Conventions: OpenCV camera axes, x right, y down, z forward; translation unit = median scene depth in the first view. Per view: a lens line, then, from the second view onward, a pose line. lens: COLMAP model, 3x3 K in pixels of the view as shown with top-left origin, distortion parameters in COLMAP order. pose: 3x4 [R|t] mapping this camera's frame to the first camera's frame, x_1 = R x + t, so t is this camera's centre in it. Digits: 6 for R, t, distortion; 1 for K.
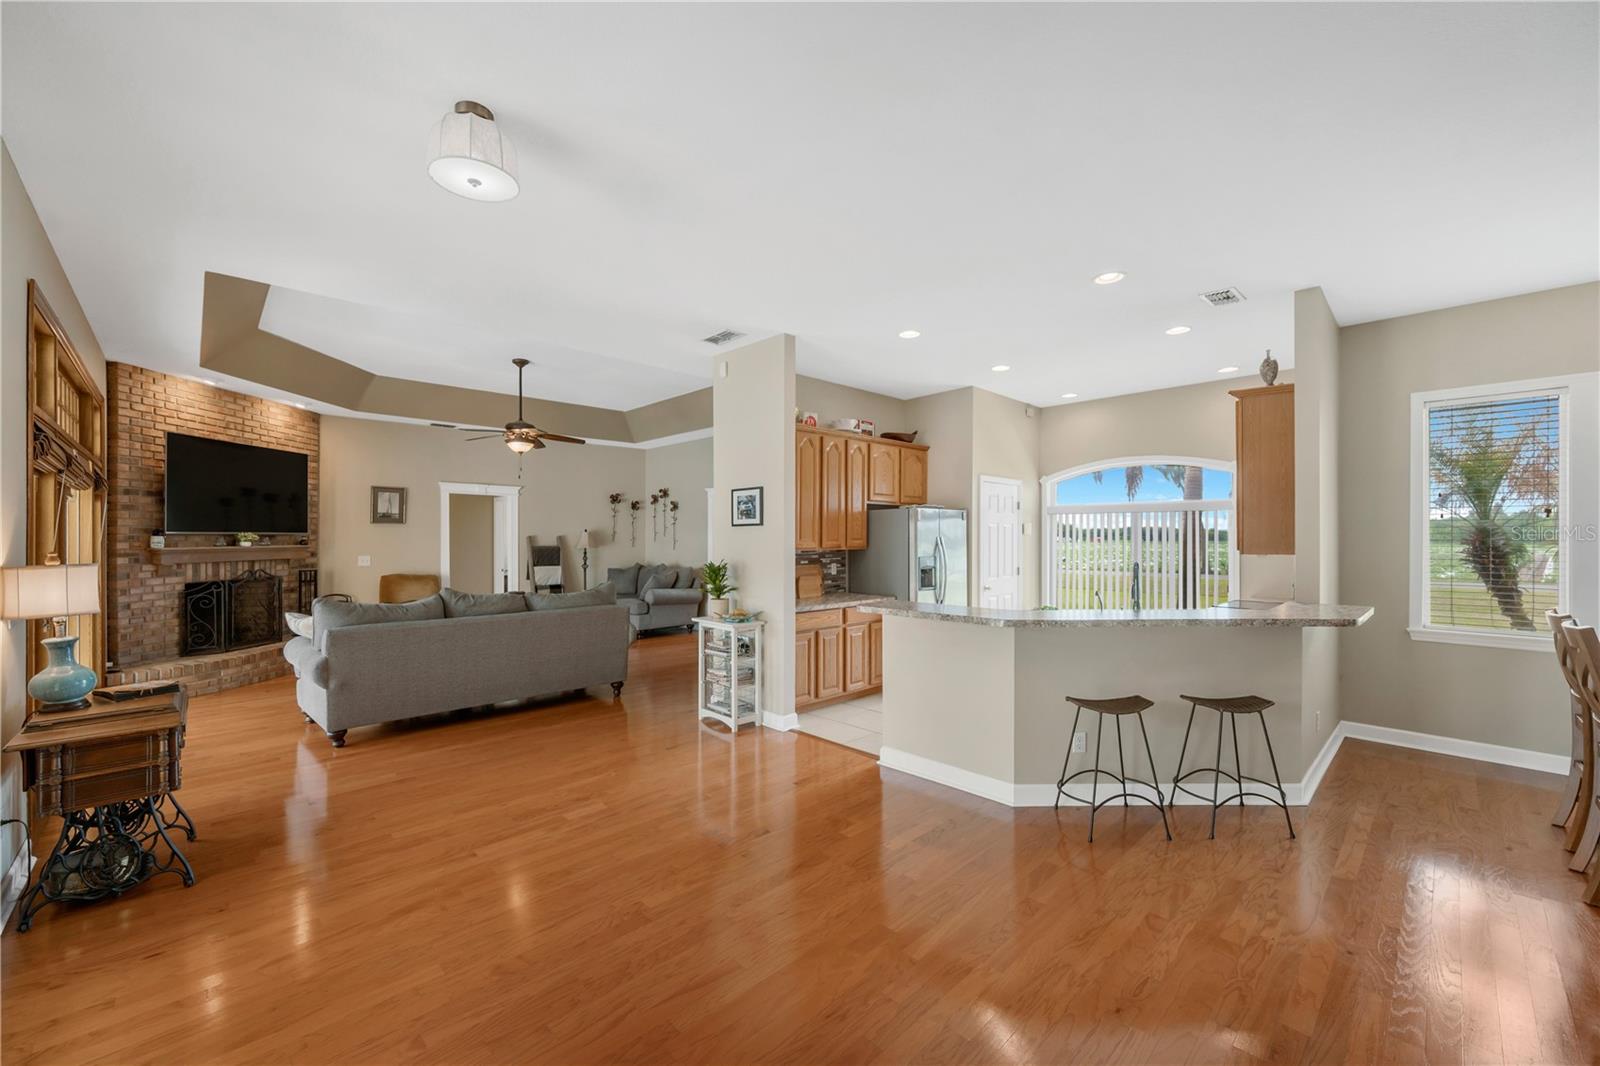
lens RADIAL K [[631.7, 0, 801.5], [0, 631.7, 536.3], [0, 0, 1]] dist [-0.000262, -0.001117]
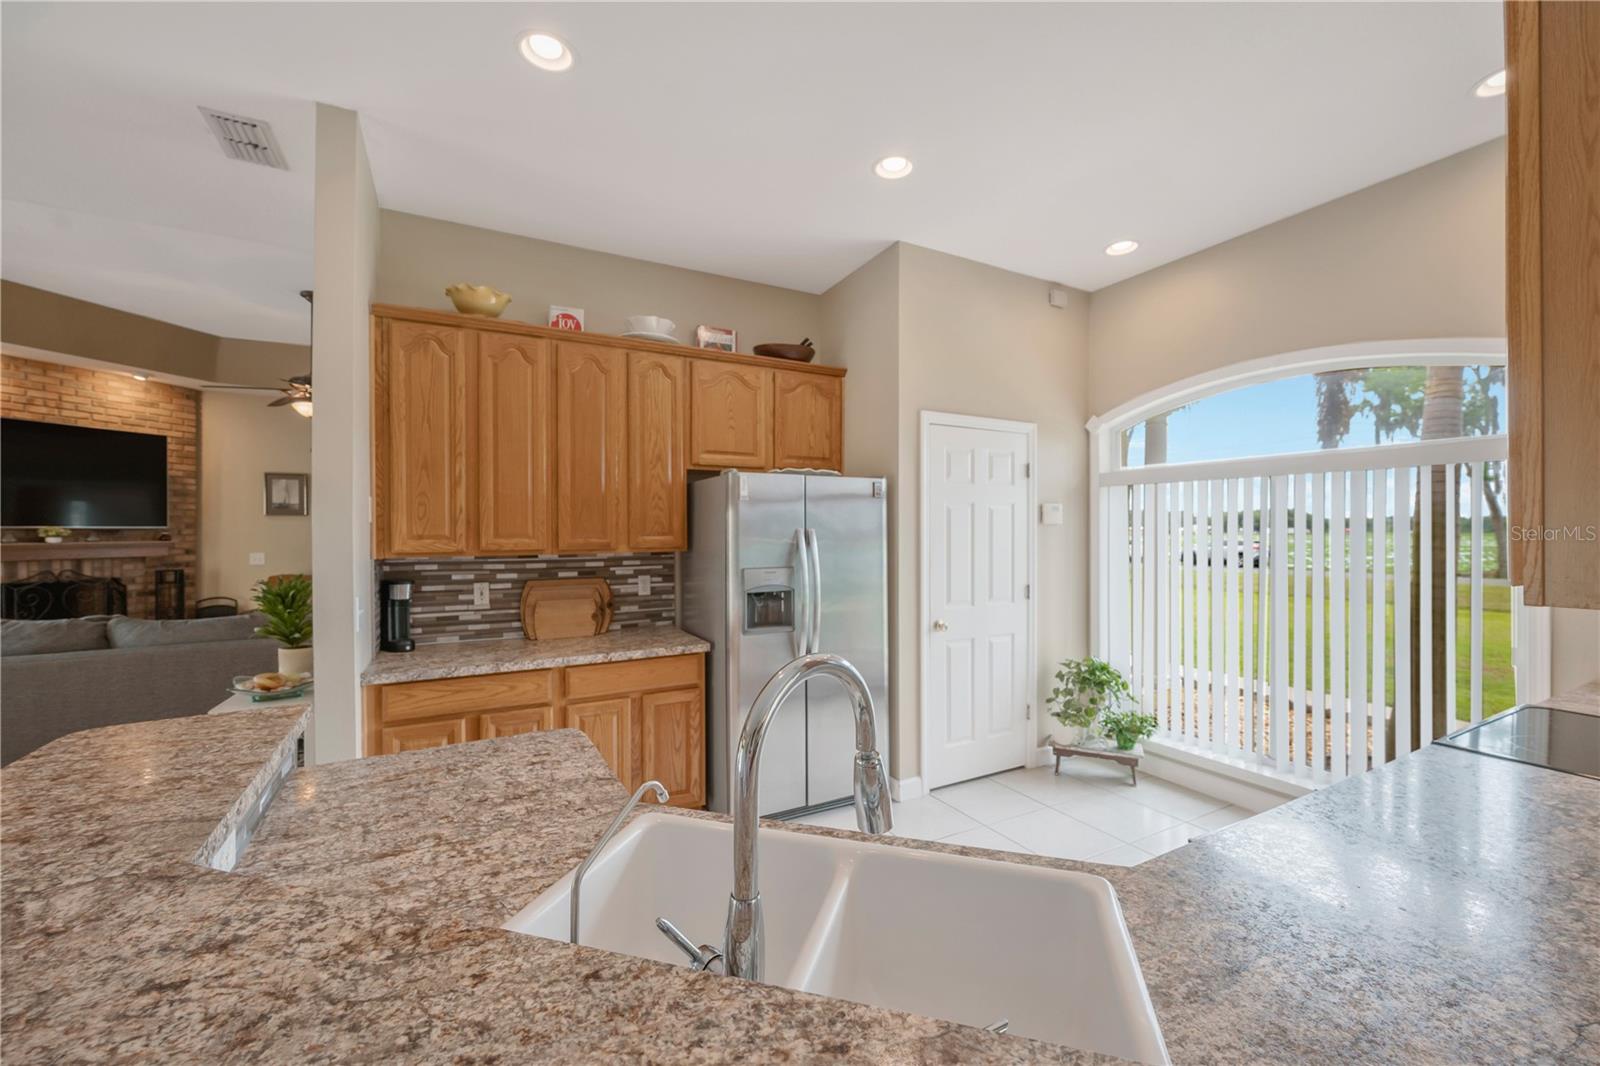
lens RADIAL K [[631.7, 0, 801.5], [0, 631.7, 536.3], [0, 0, 1]] dist [-0.000262, -0.001117]
pose [[0.963420, -0.000035, -0.267997, 0.349898], [0.002881, 0.999944, 0.010226, 0.001478], [0.267982, -0.010624, 0.963365, 0.494750]]
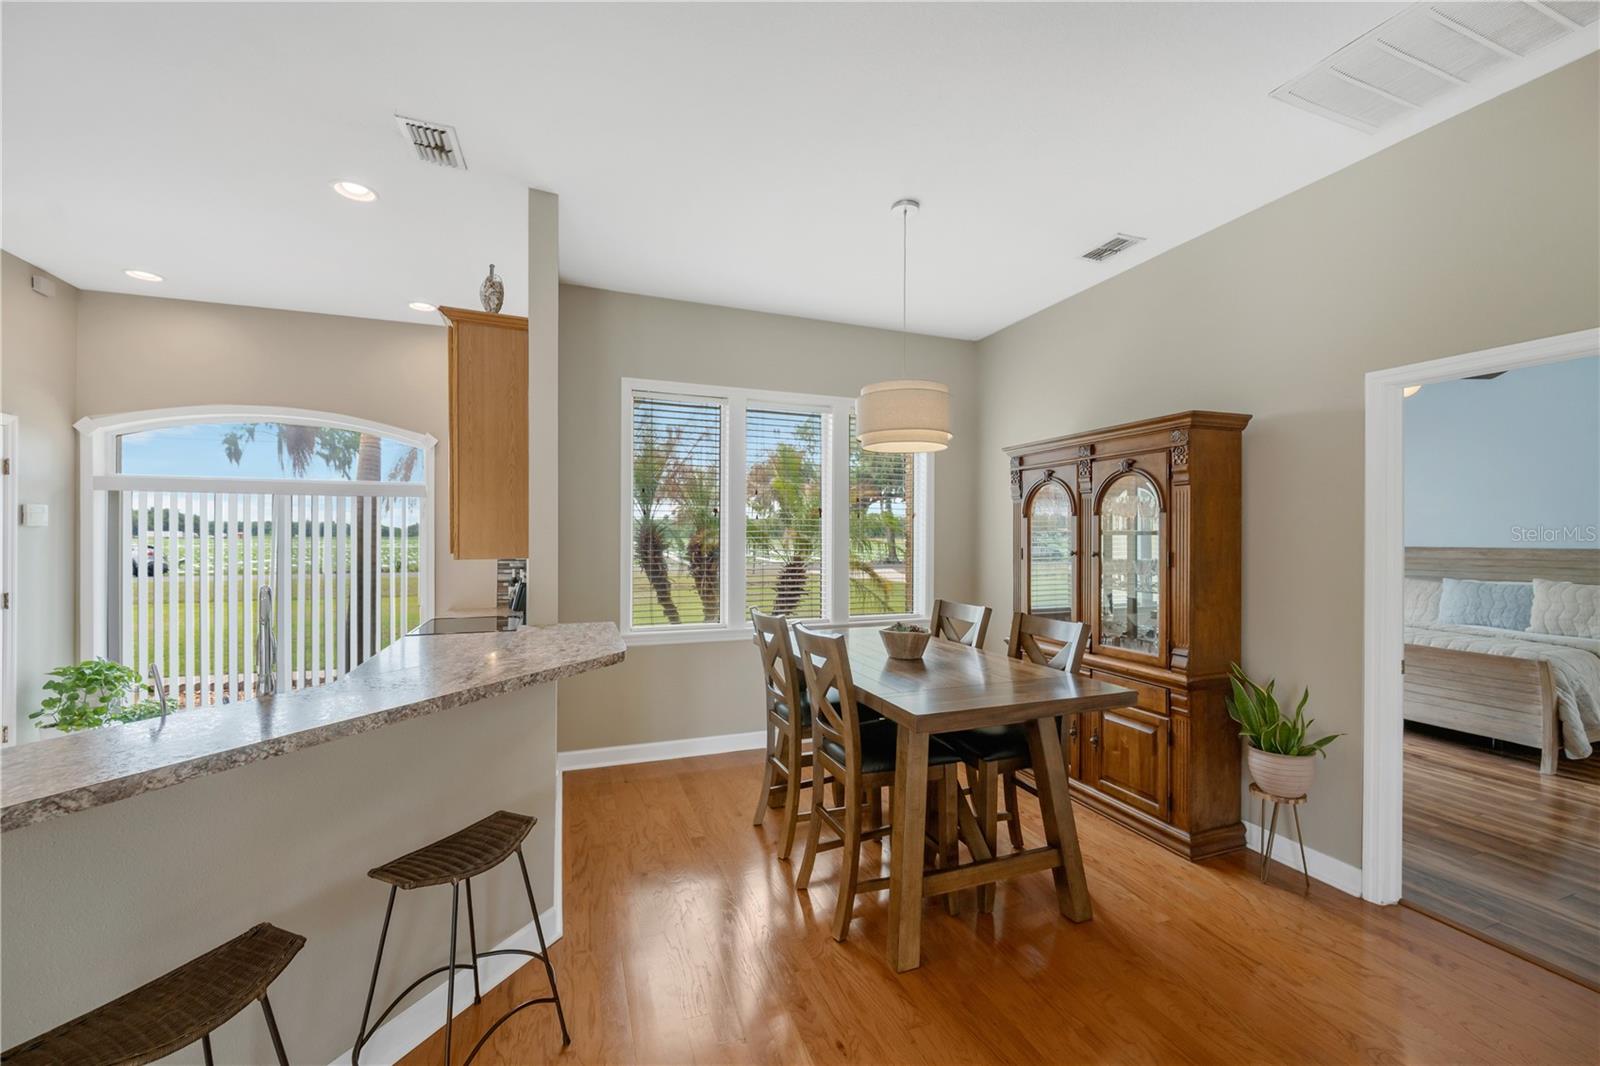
lens RADIAL K [[631.7, 0, 801.5], [0, 631.7, 536.3], [0, 0, 1]] dist [-0.000262, -0.001117]
pose [[0.392127, 0.000445, 0.919911, 0.158509], [-0.005456, 0.999983, 0.001841, 0.000978], [-0.919895, -0.005741, 0.392123, 0.280332]]
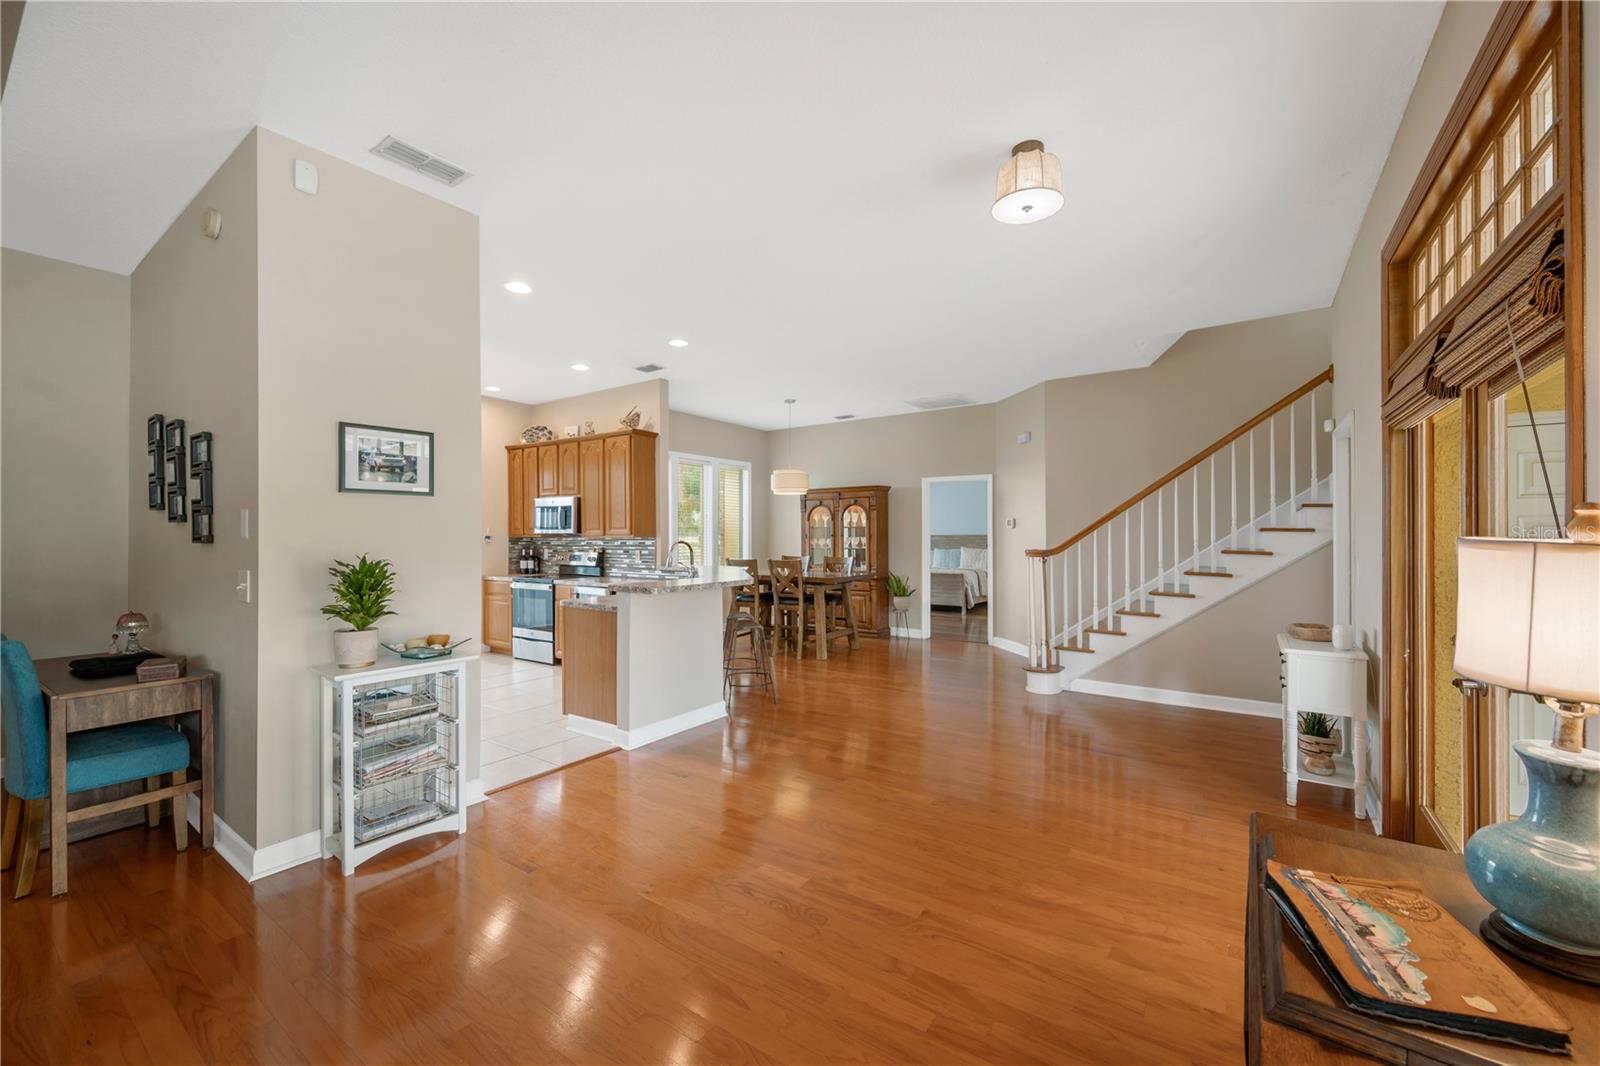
lens RADIAL K [[631.7, 0, 801.5], [0, 631.7, 536.3], [0, 0, 1]] dist [-0.000262, -0.001117]
pose [[-0.193632, -0.001644, 0.981073, -0.597268], [-0.002460, 0.999996, 0.001190, 0.016692], [-0.981071, -0.002183, -0.193635, 0.618431]]
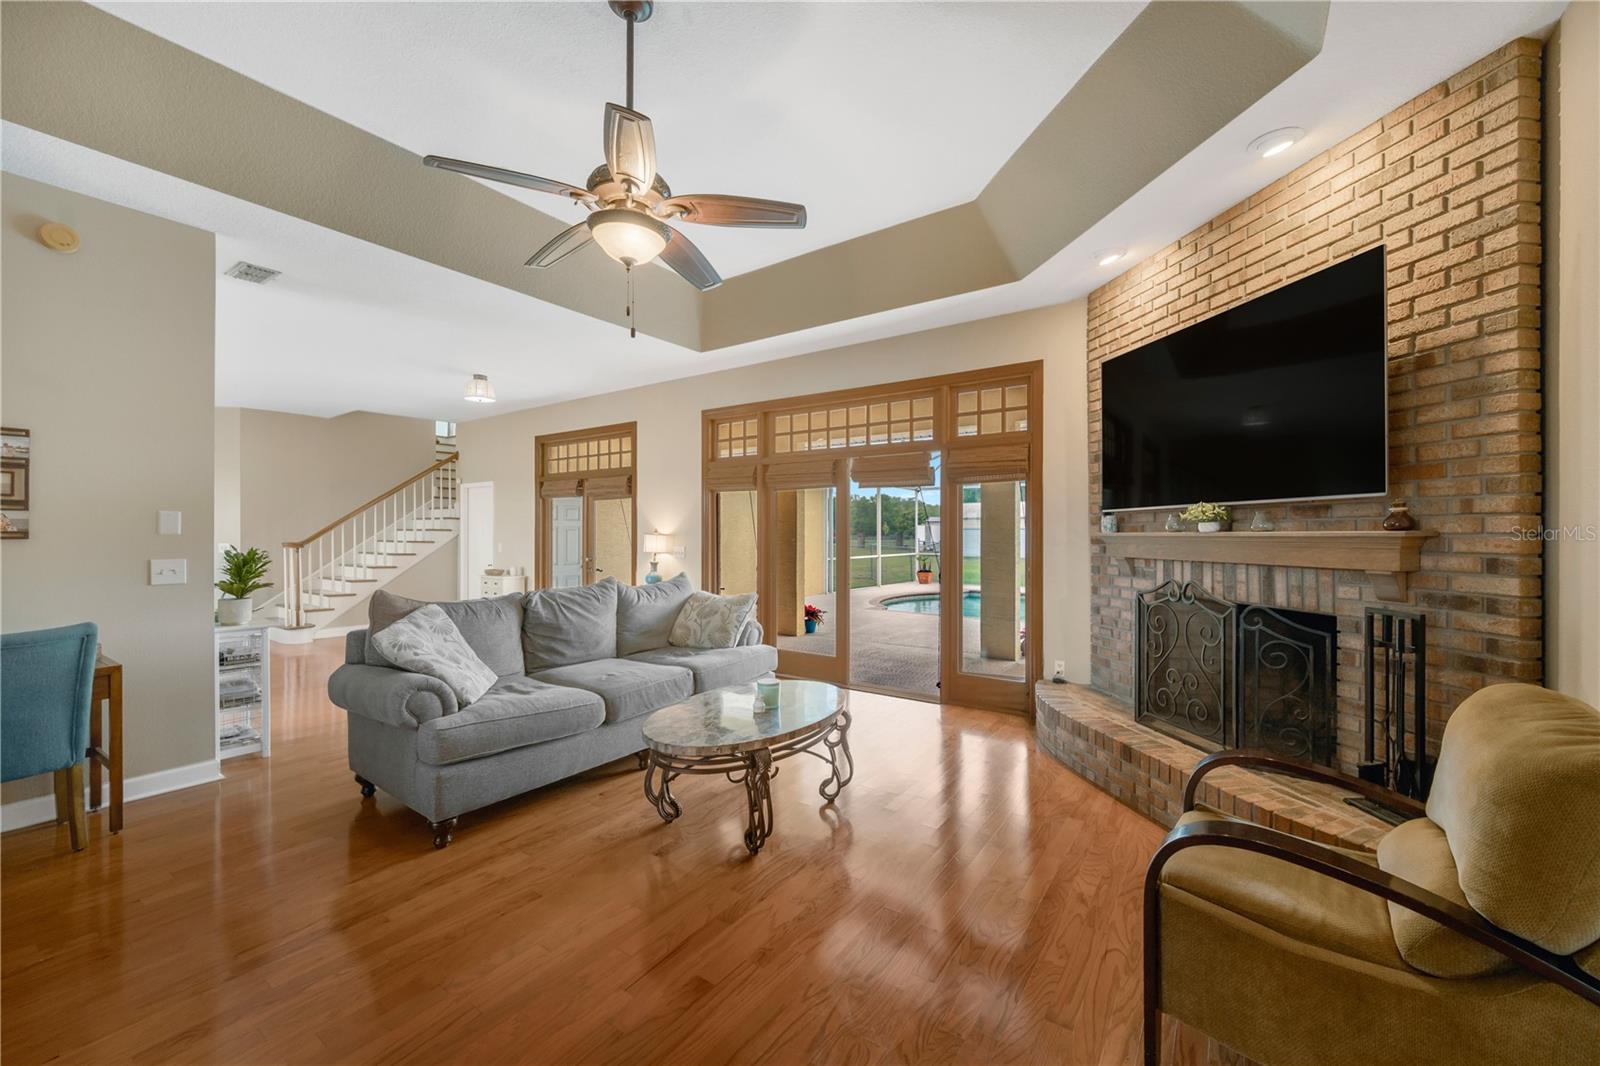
lens RADIAL K [[631.7, 0, 801.5], [0, 631.7, 536.3], [0, 0, 1]] dist [-0.000262, -0.001117]
pose [[-0.981694, -0.000282, -0.190465, -0.534856], [-0.000875, 0.999995, 0.003033, 0.019602], [0.190463, 0.003144, -0.981689, 1.548527]]
